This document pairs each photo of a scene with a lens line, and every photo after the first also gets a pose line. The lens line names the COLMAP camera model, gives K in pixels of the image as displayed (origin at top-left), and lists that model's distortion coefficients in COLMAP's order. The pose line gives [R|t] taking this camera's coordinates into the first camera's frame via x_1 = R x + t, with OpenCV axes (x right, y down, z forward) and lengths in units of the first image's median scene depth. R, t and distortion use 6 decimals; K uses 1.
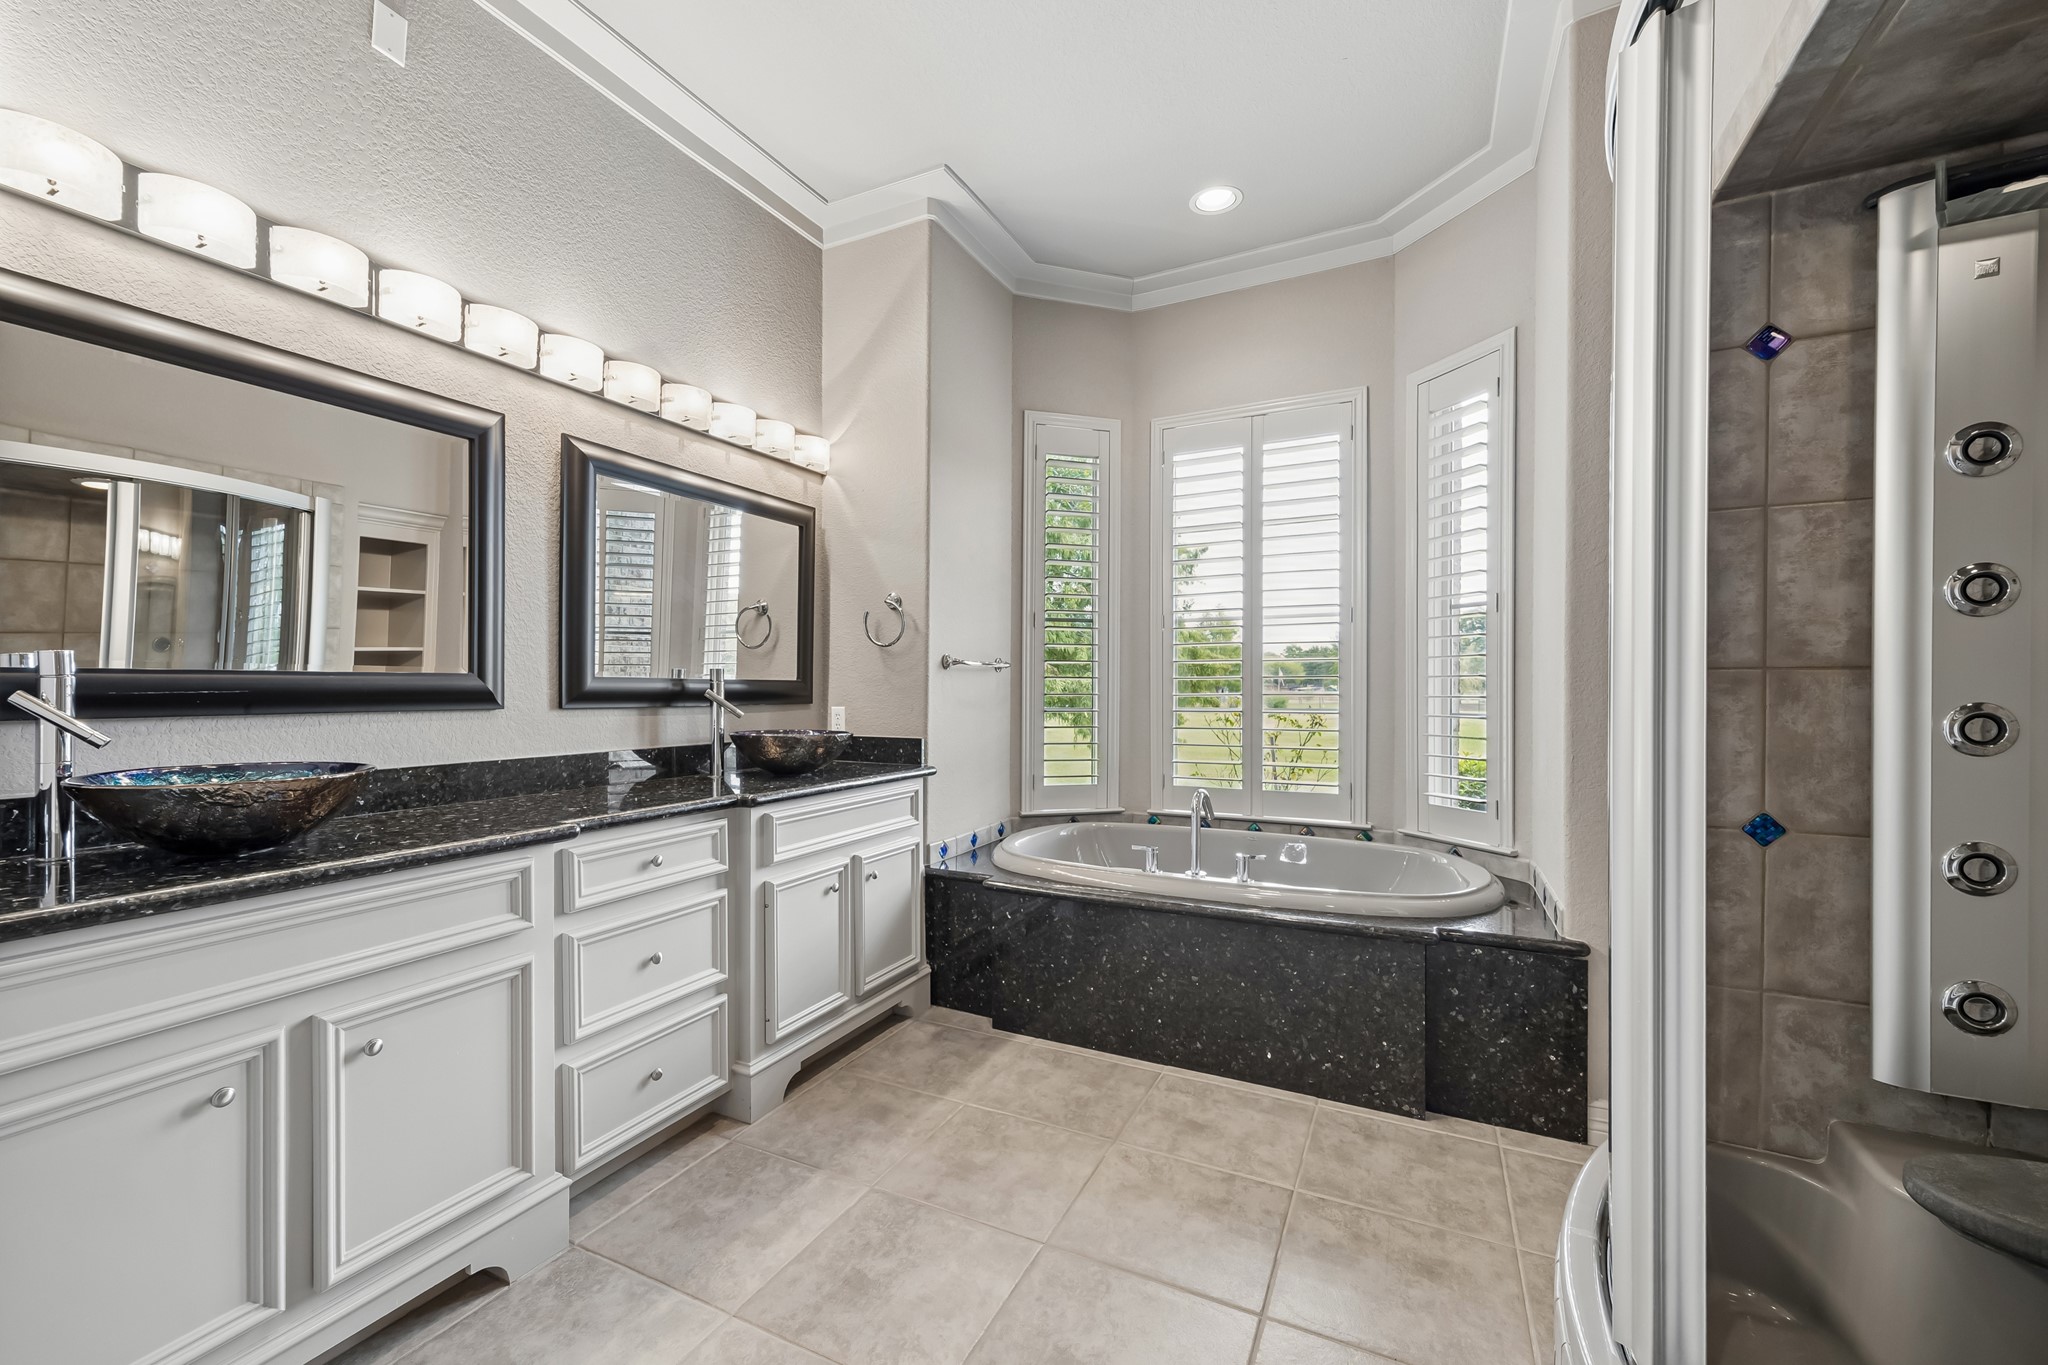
lens RADIAL K [[805.8, 0, 1016.7], [0, 805.8, 687.4], [0, 0, 1]] dist [-0.007839, 0.000614]
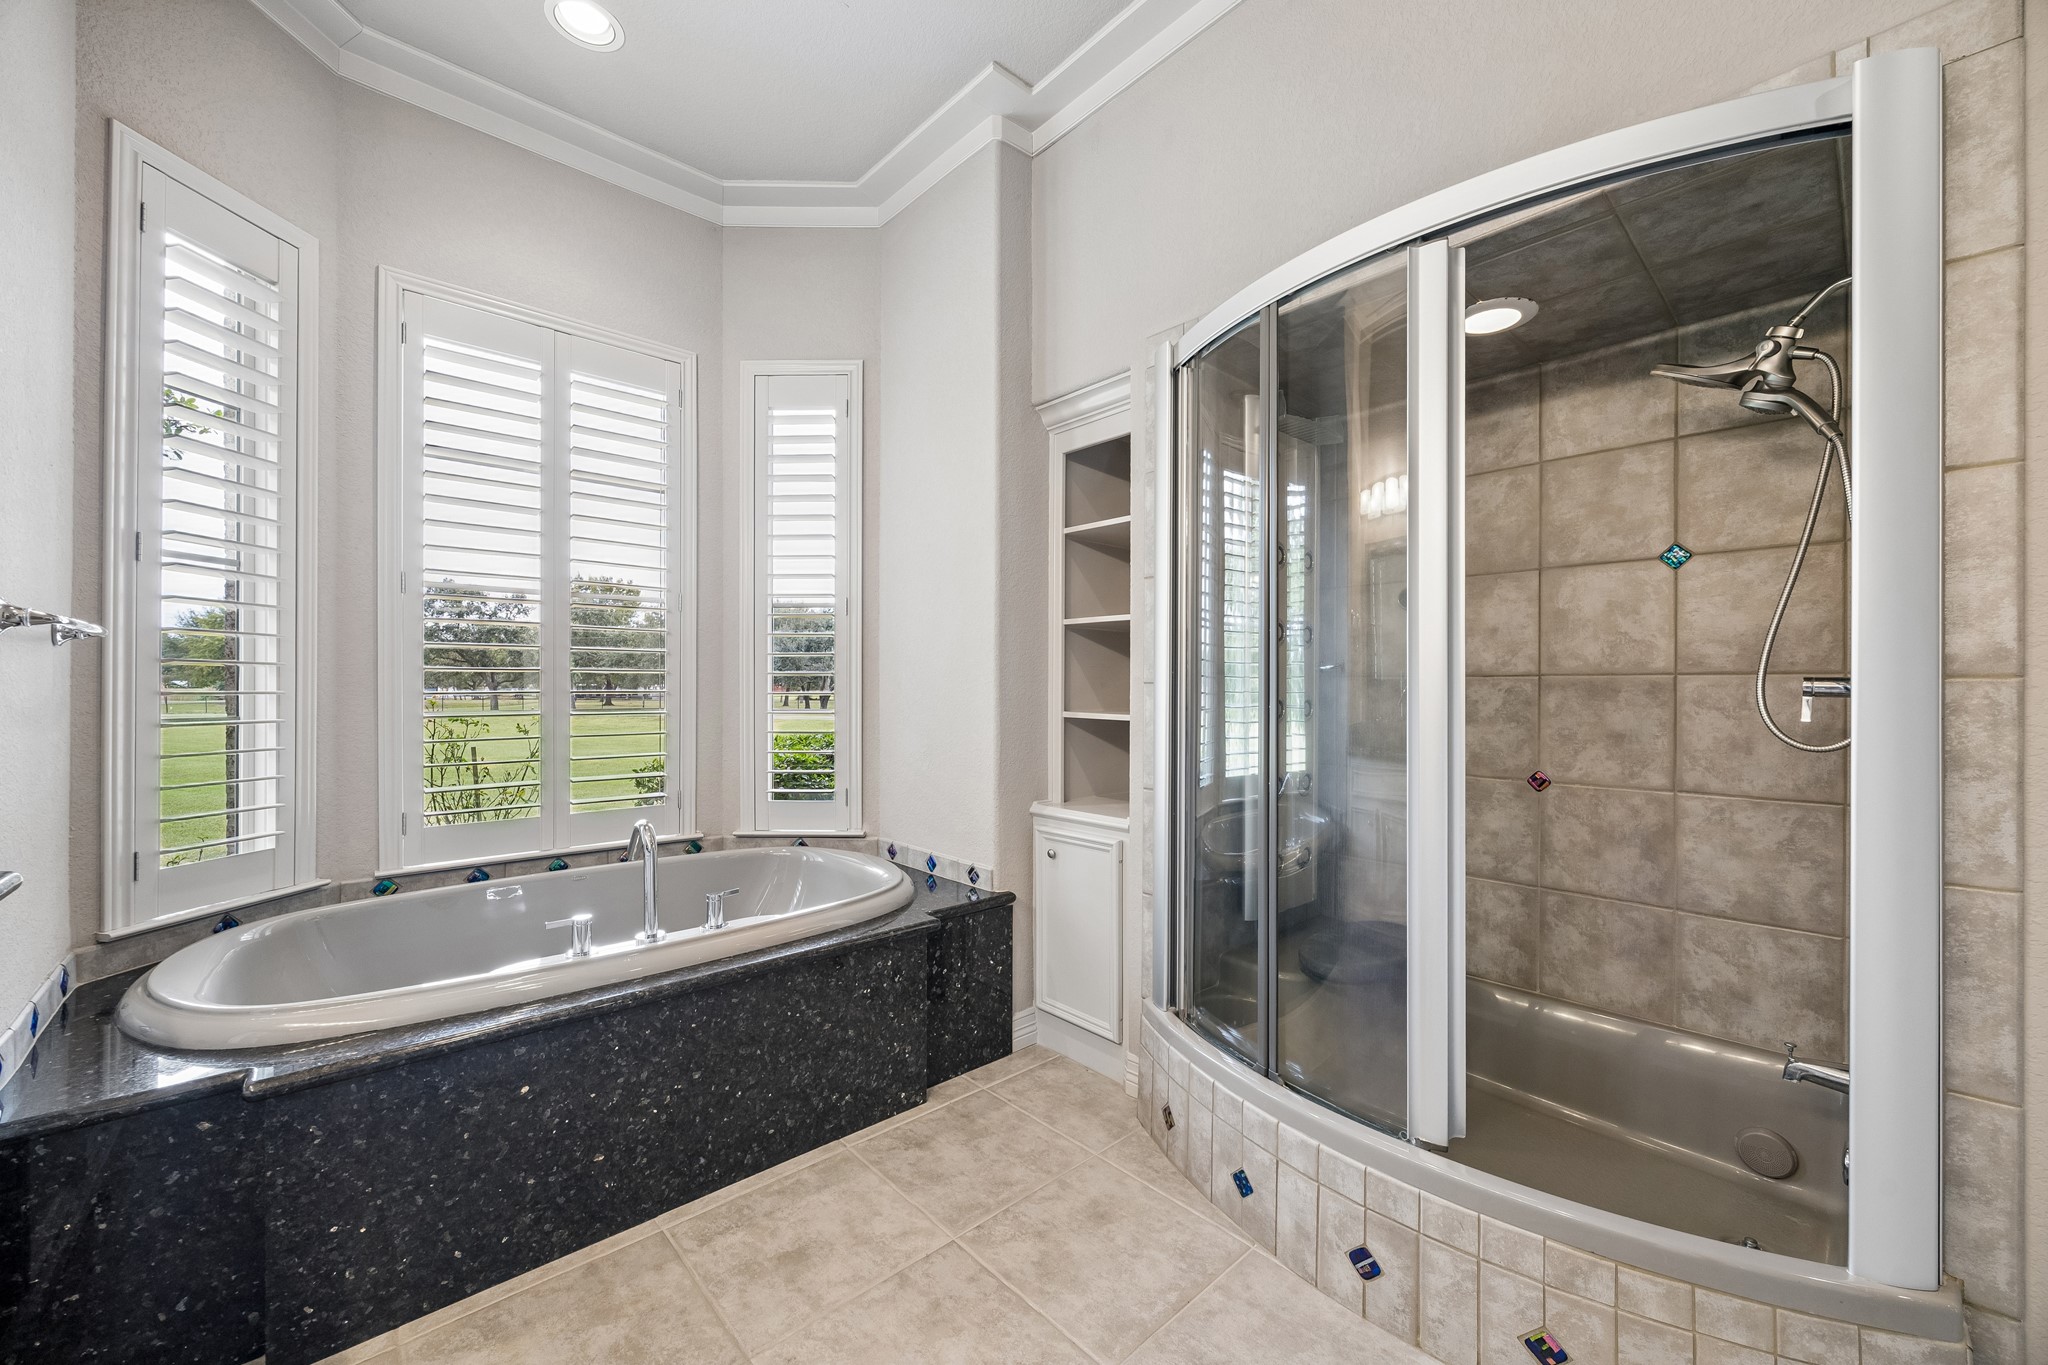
lens RADIAL K [[773.3, 0, 1013.6], [0, 773.3, 684.0], [0, 0, 1]] dist [0.003229, -0.000420]
pose [[0.376311, 0.003771, 0.926486, -0.313479], [-0.005853, 0.999981, -0.001693, -0.000307], [-0.926475, -0.004786, 0.376327, 0.432210]]
